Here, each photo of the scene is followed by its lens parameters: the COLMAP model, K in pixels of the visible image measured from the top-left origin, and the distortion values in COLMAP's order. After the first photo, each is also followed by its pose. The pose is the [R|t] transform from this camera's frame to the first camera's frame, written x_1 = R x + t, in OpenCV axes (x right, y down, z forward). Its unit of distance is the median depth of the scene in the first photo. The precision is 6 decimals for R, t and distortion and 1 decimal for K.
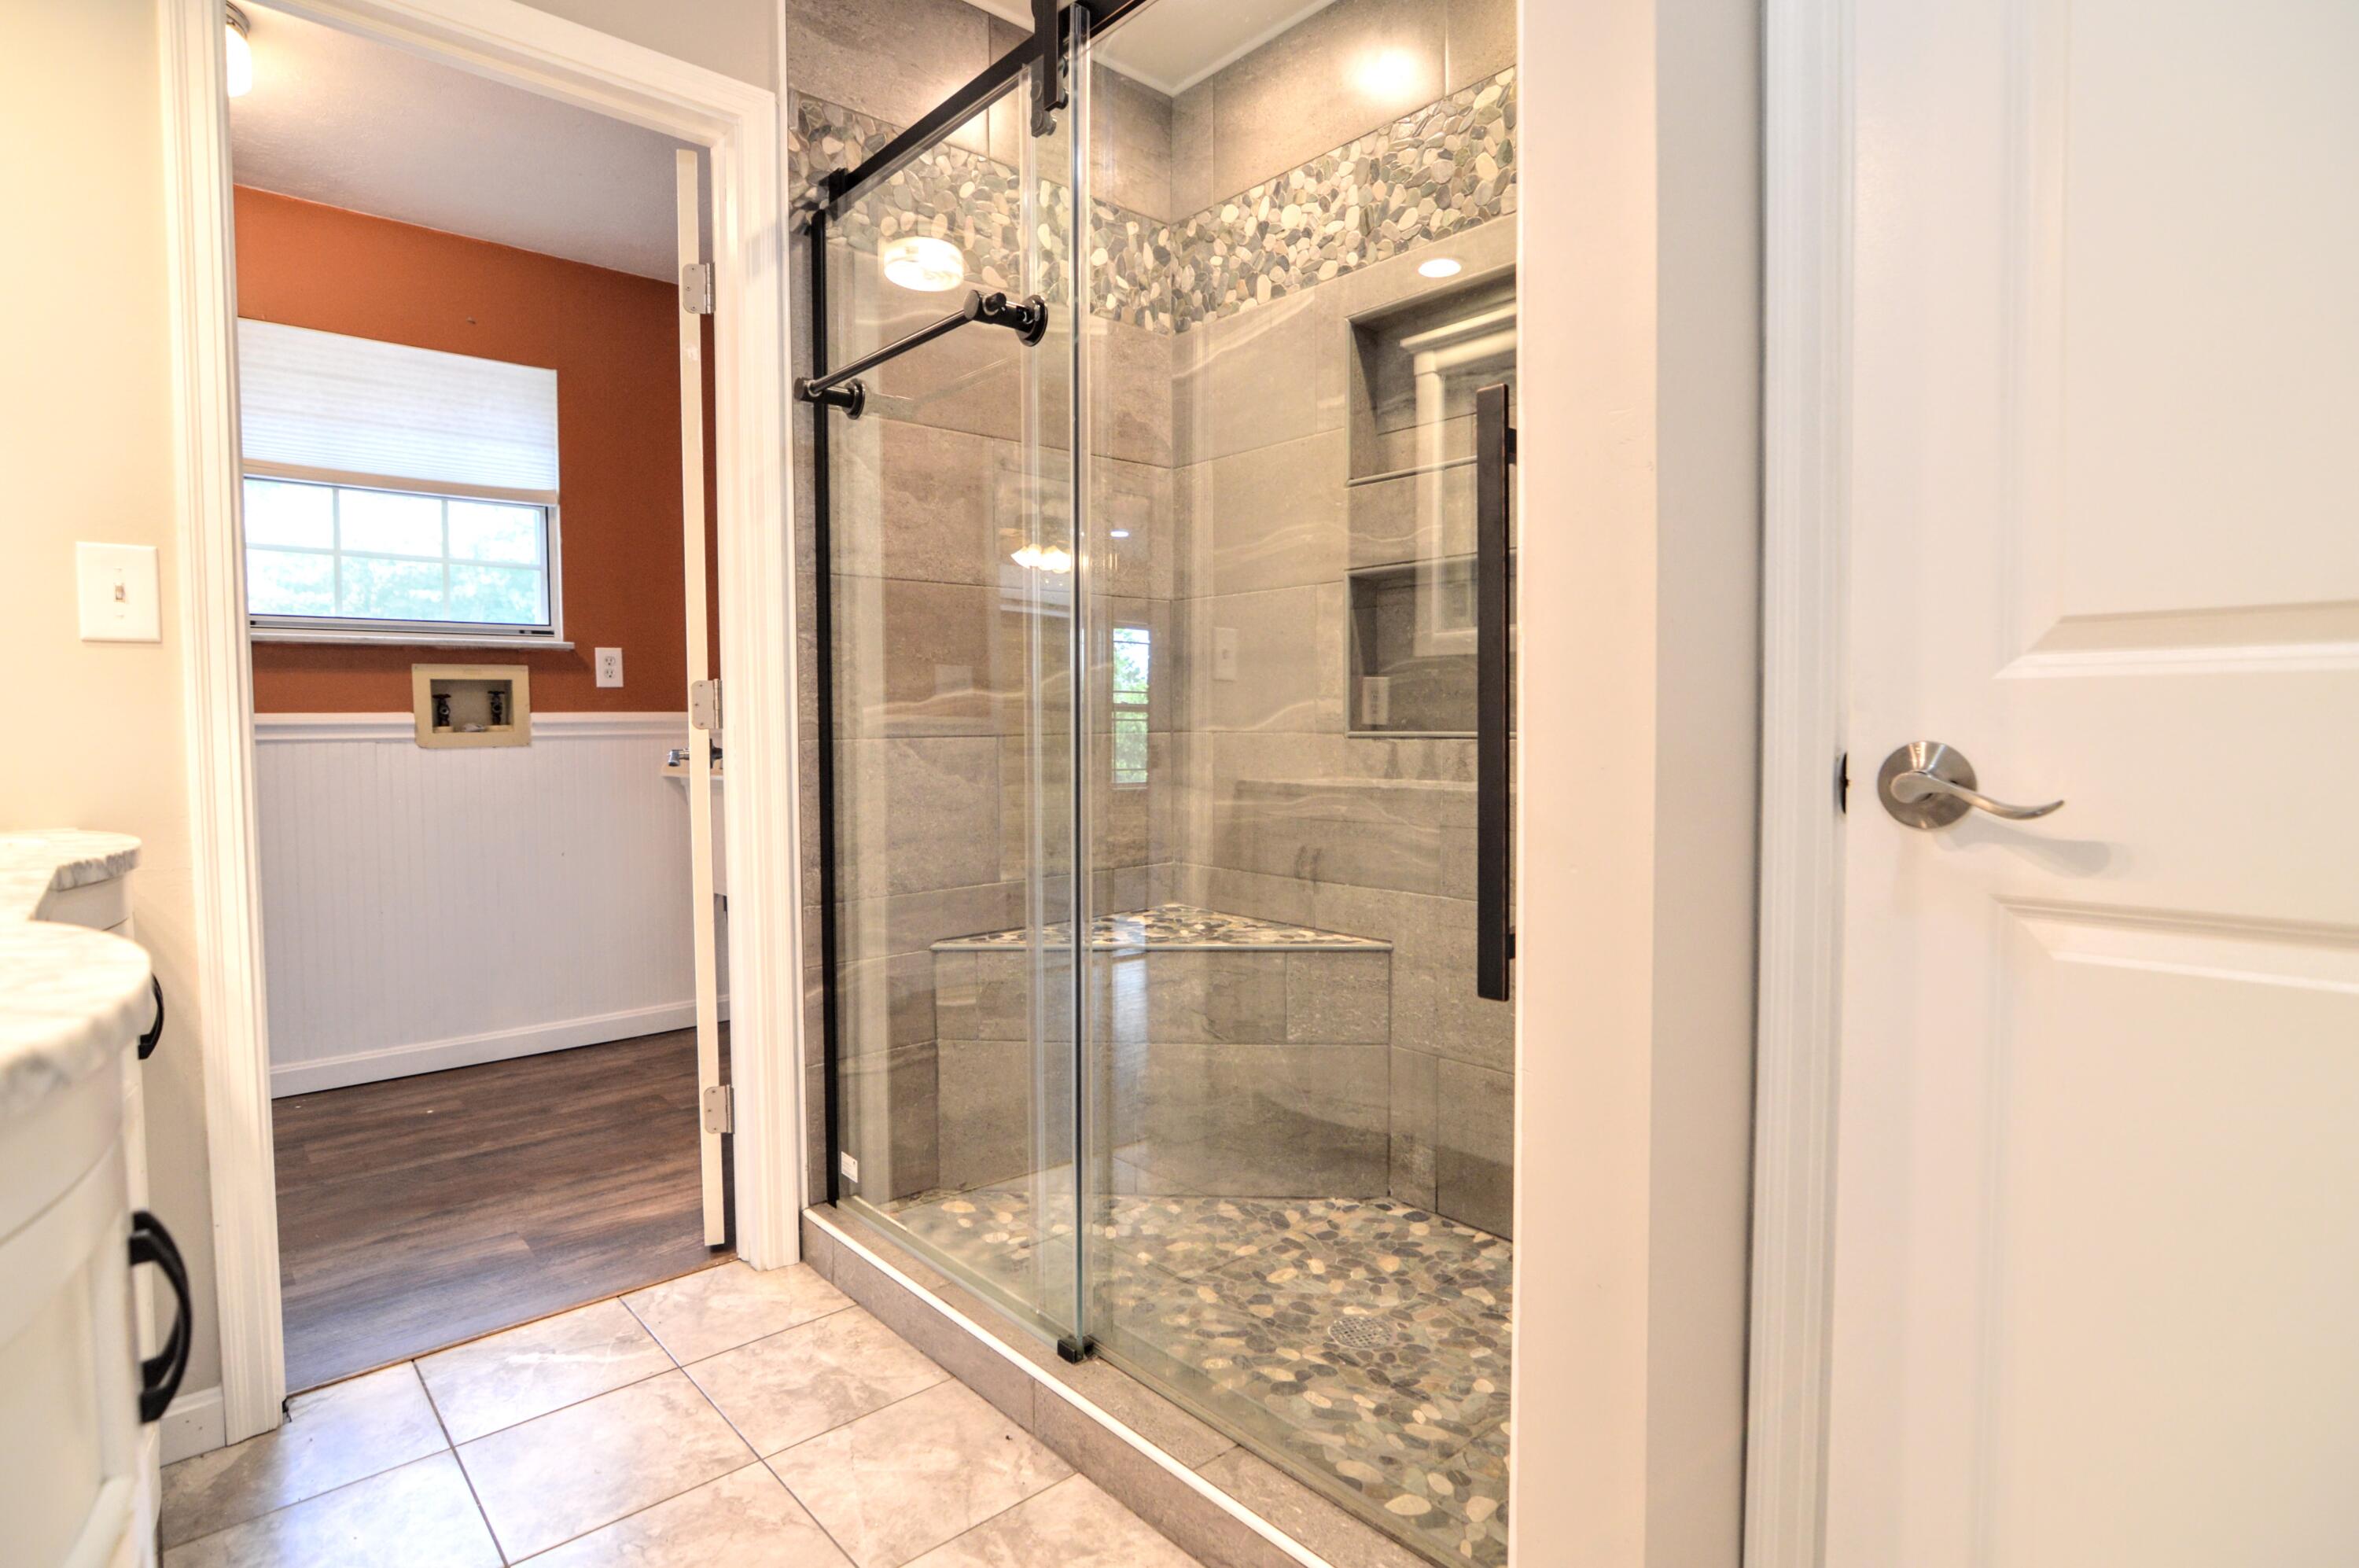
lens RADIAL K [[1188.8, 0, 1186.5], [0, 1188.8, 778.9], [0, 0, 1]] dist [-0.021476, 0.004069]
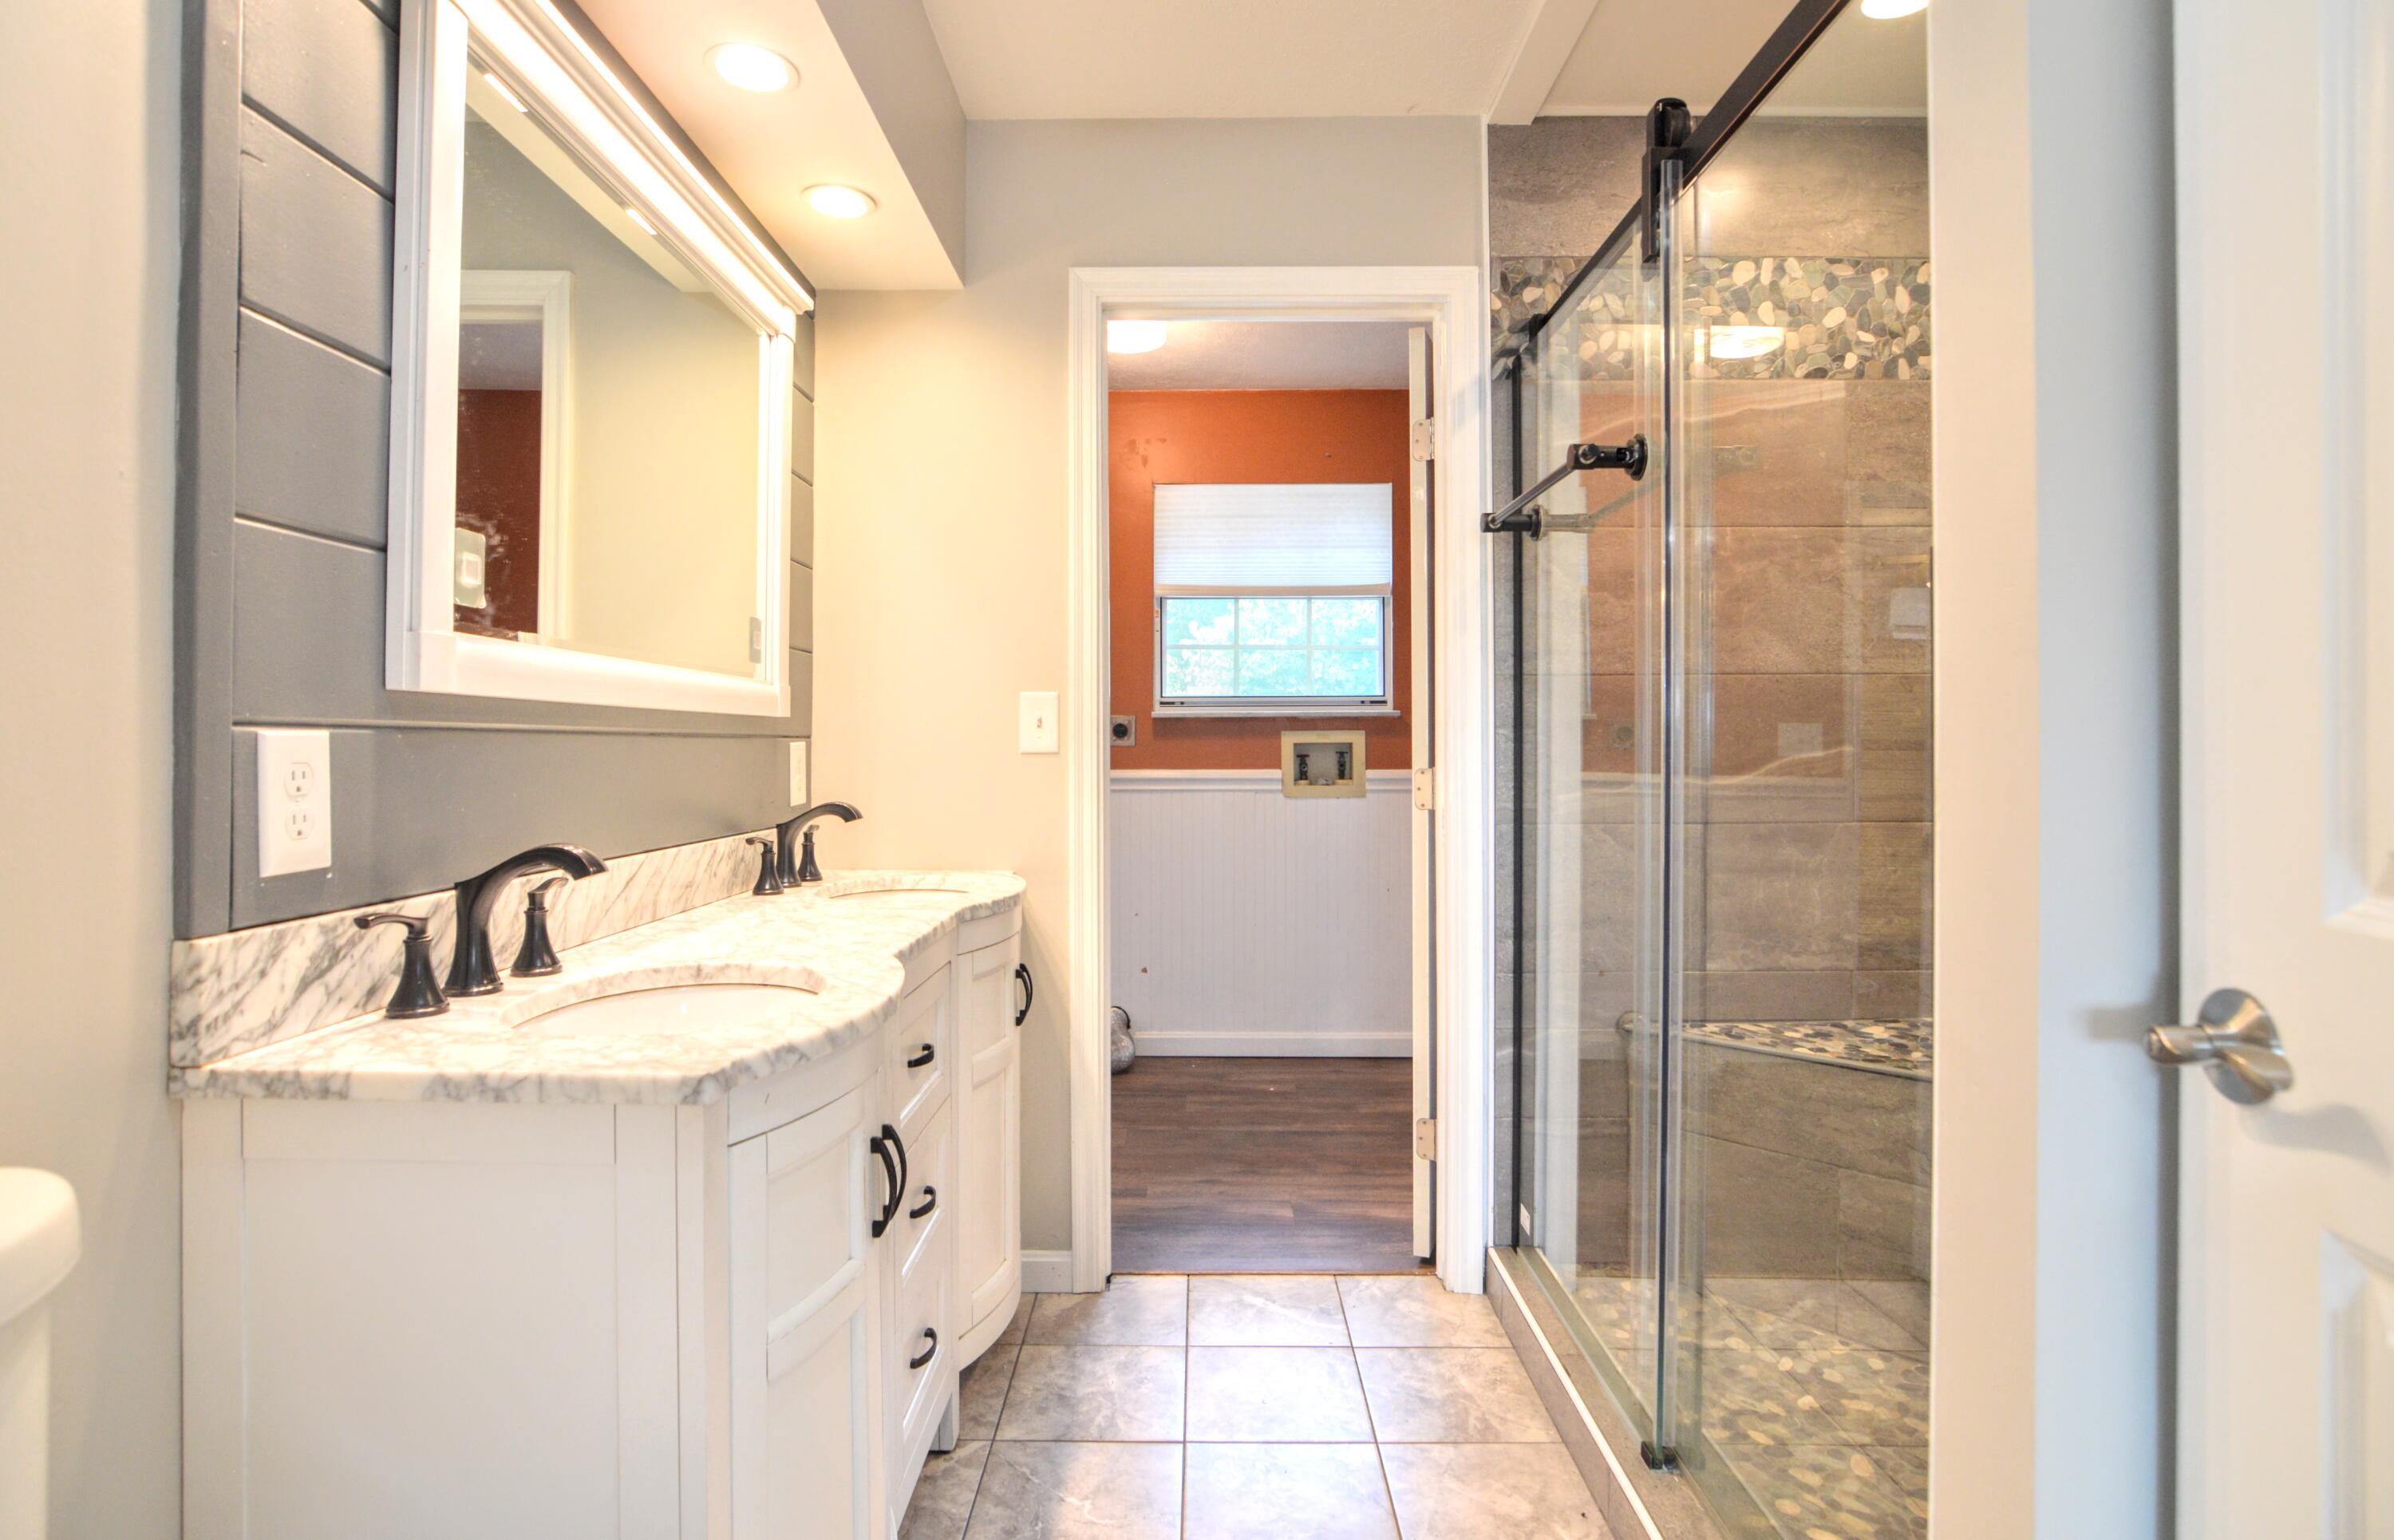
lens RADIAL K [[1213.1, 0, 1186.5], [0, 1213.1, 752.4], [0, 0, 1]] dist [-0.021029, 0.001159]
pose [[0.734136, 0.013034, -0.678877, 0.228152], [-0.039405, 0.998948, -0.023434, -0.060120], [0.677858, 0.043955, 0.733878, -0.039166]]
